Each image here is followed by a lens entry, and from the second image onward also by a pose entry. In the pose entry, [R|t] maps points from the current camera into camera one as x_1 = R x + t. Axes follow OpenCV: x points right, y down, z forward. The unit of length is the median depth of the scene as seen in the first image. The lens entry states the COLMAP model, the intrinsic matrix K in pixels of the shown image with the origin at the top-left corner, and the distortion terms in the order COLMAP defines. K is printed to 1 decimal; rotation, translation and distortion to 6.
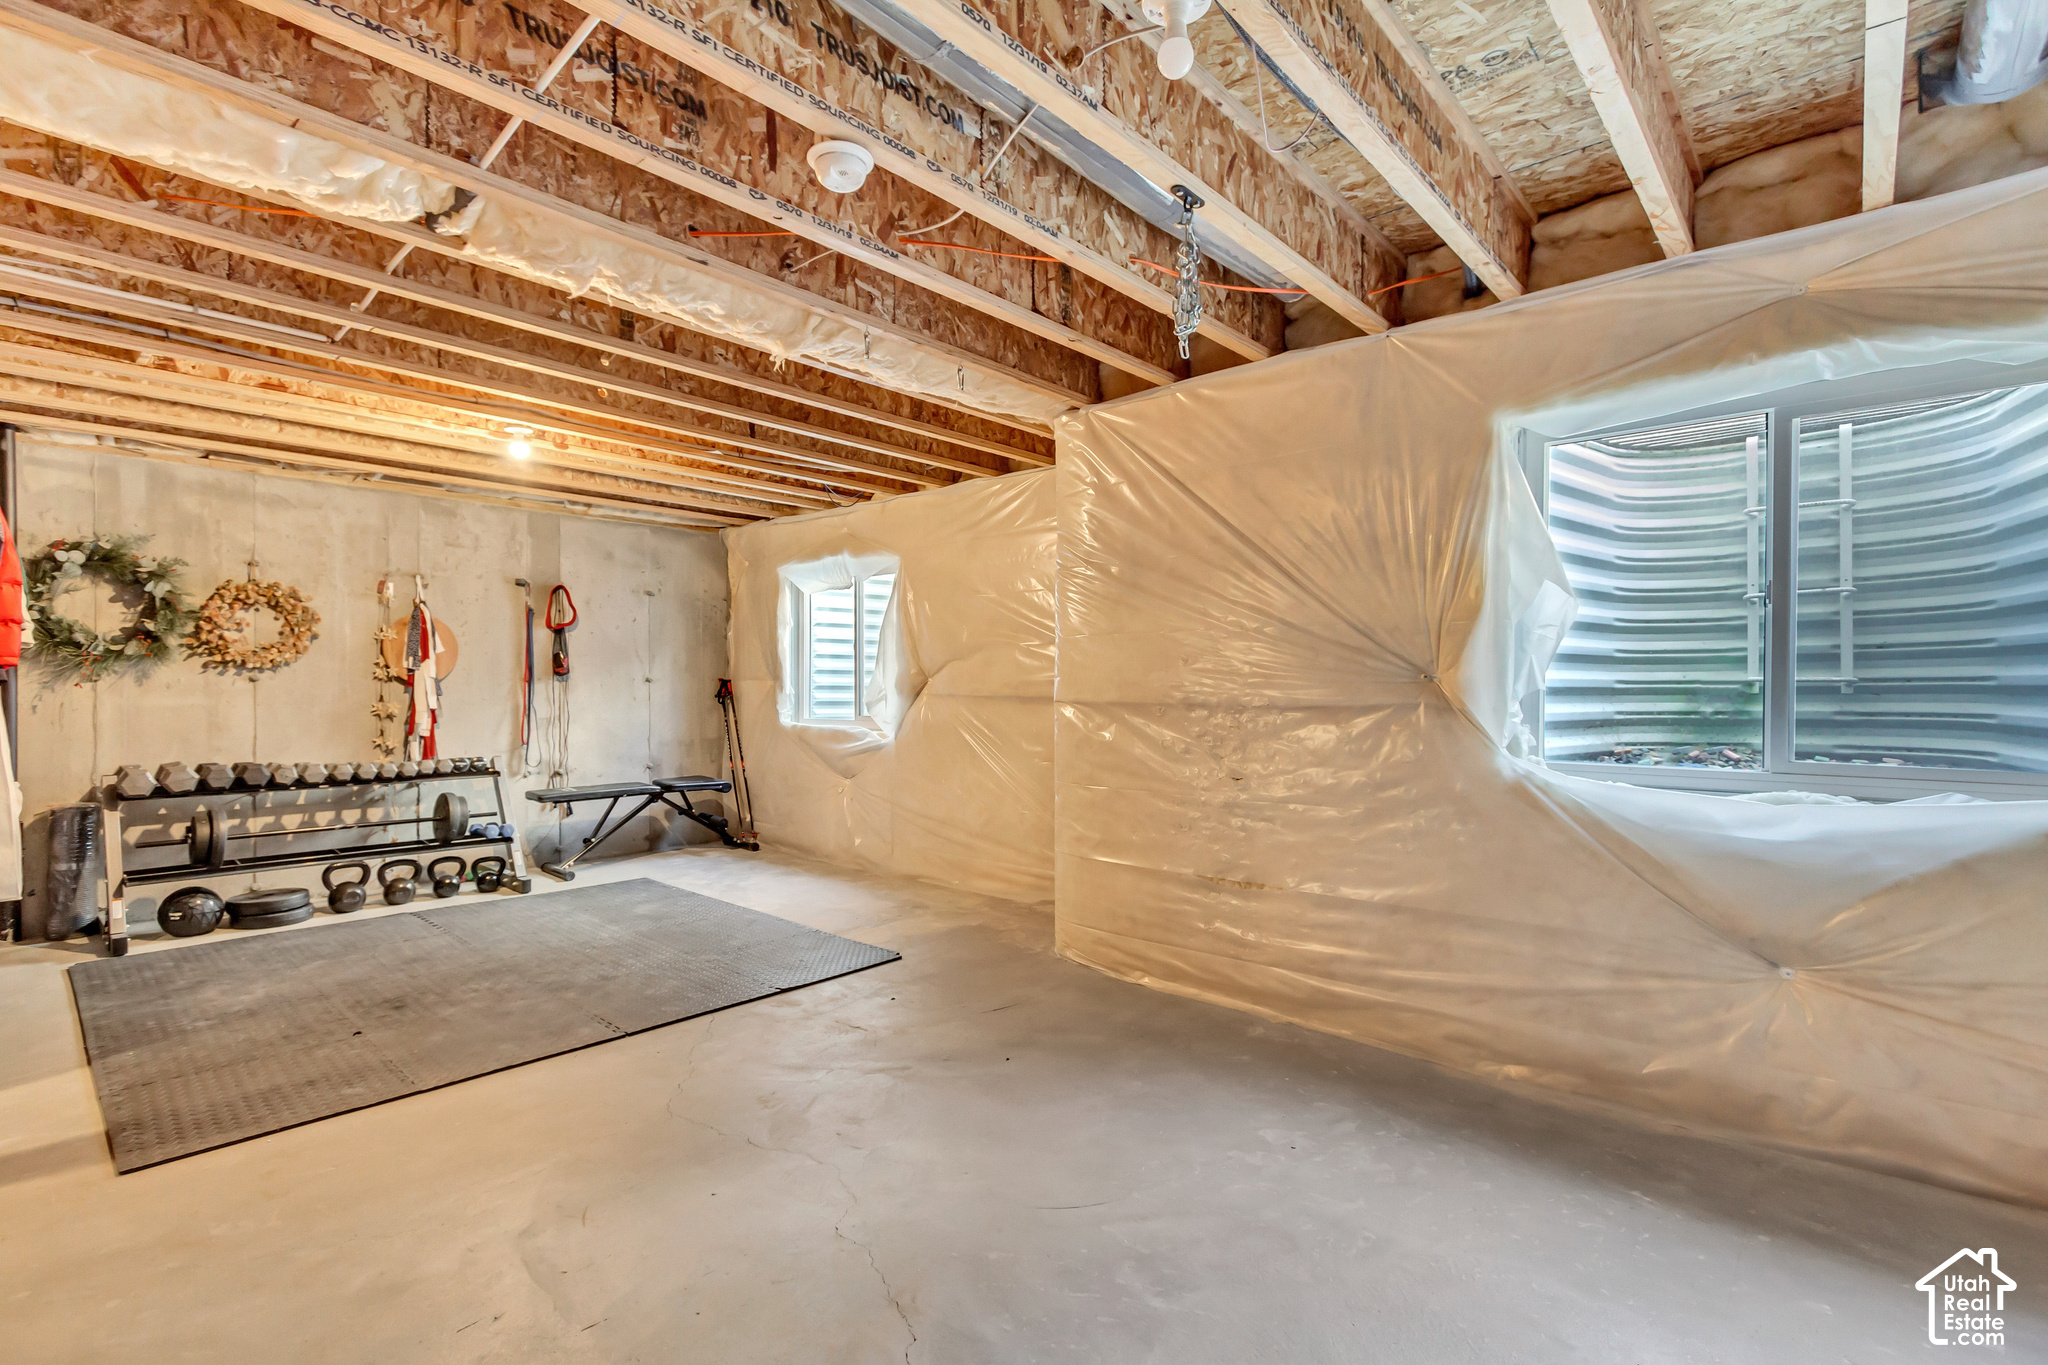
lens RADIAL K [[1051.3, 0, 1015.2], [0, 1051.3, 695.4], [0, 0, 1]] dist [0.005009, -0.001095]
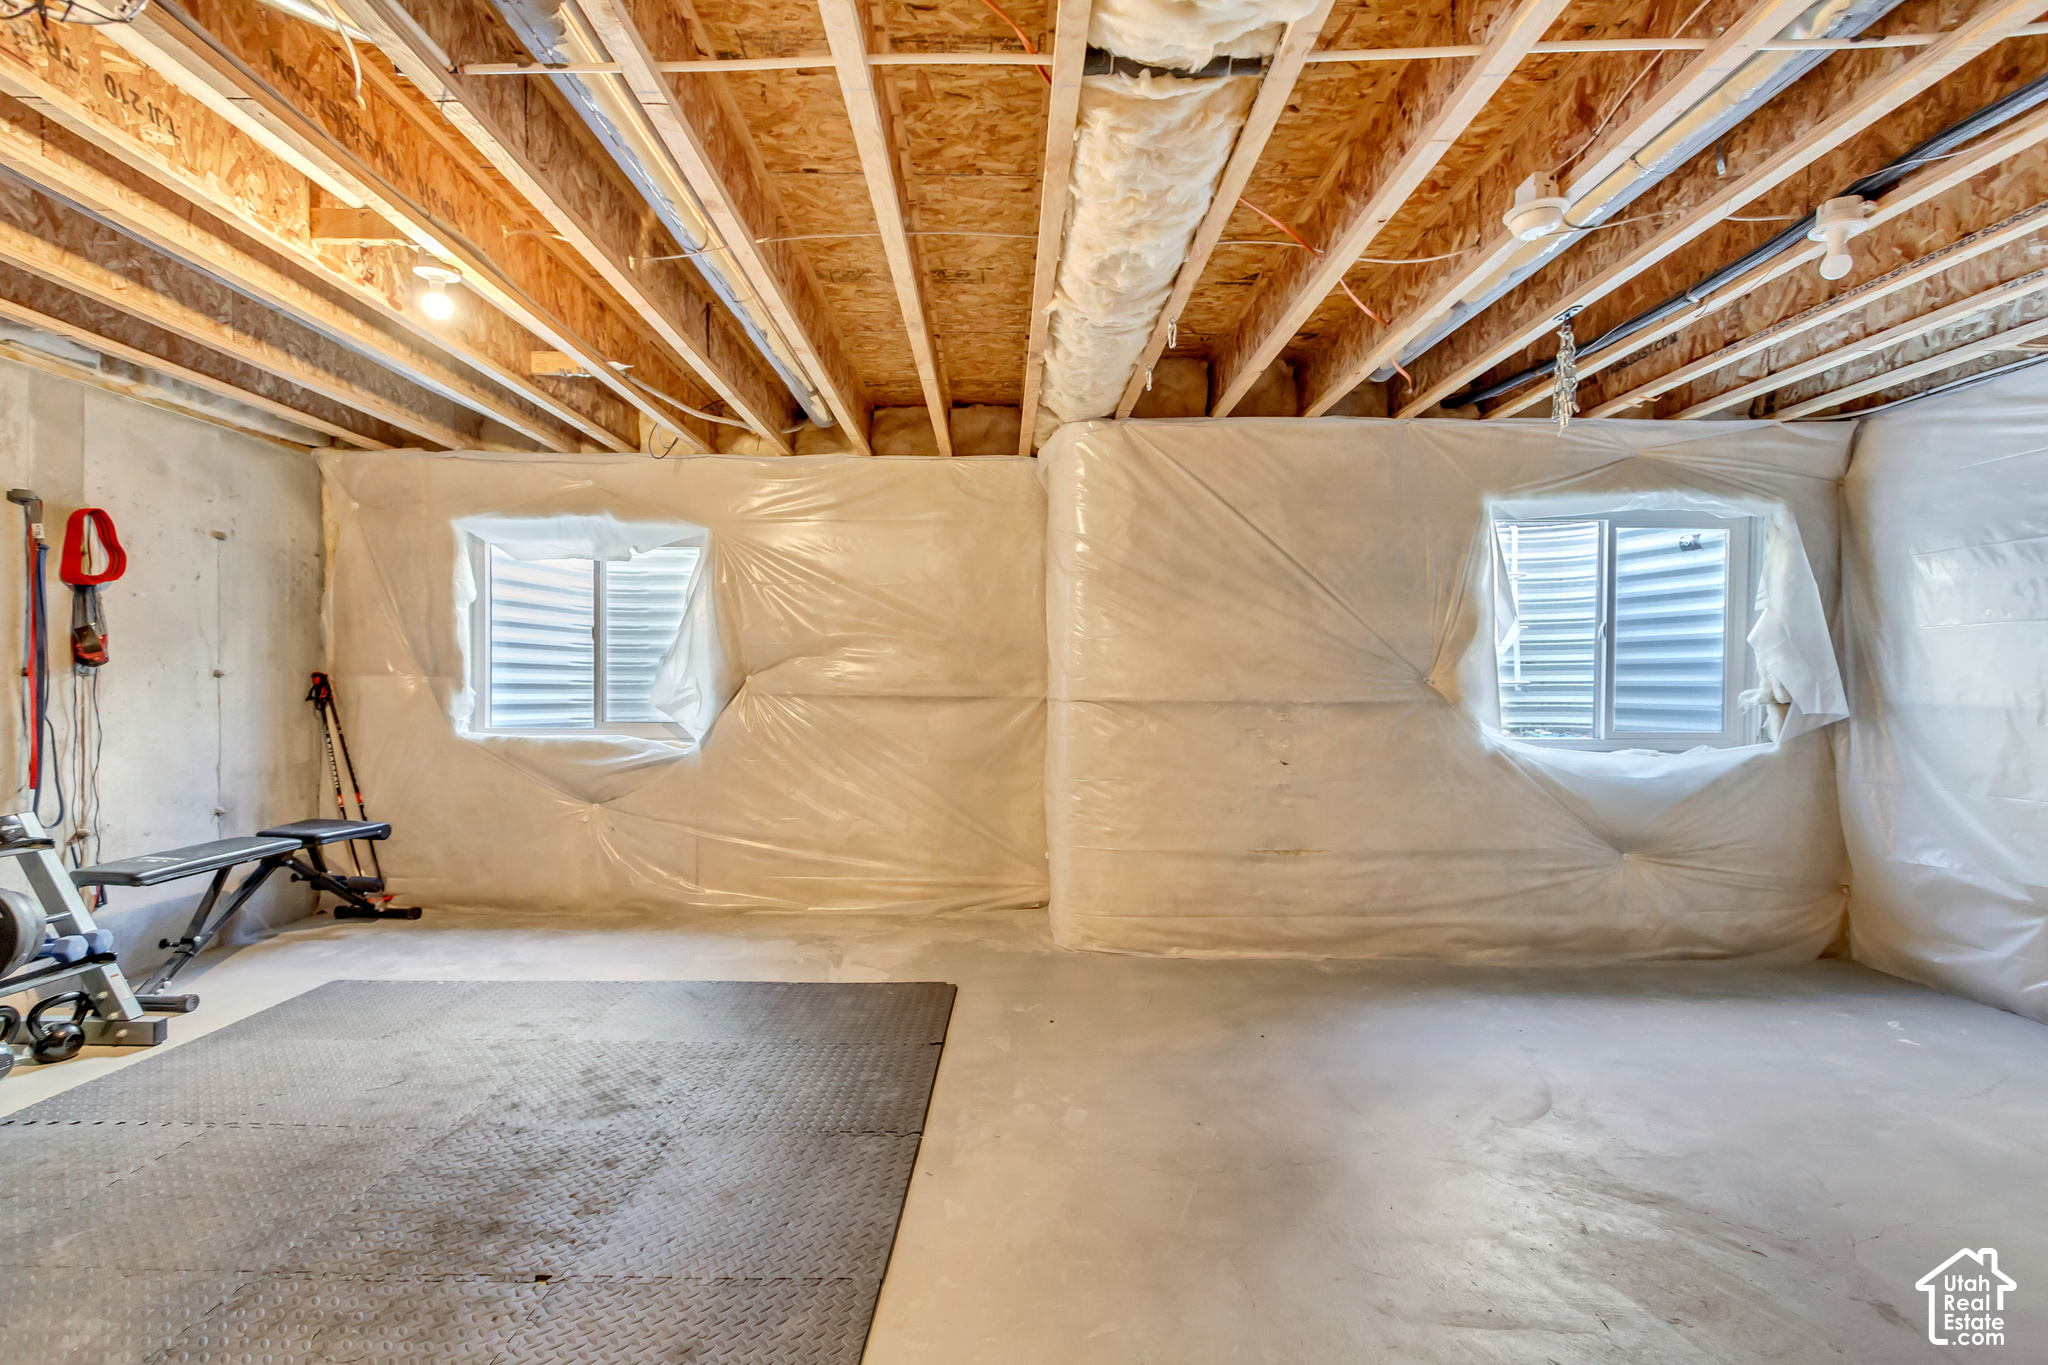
lens RADIAL K [[1051.3, 0, 1015.2], [0, 1051.3, 695.4], [0, 0, 1]] dist [0.005009, -0.001095]
pose [[0.689259, -0.007020, 0.724481, -0.685833], [0.004290, 0.999975, 0.005607, -0.004922], [-0.724502, -0.000756, 0.689272, 0.322060]]
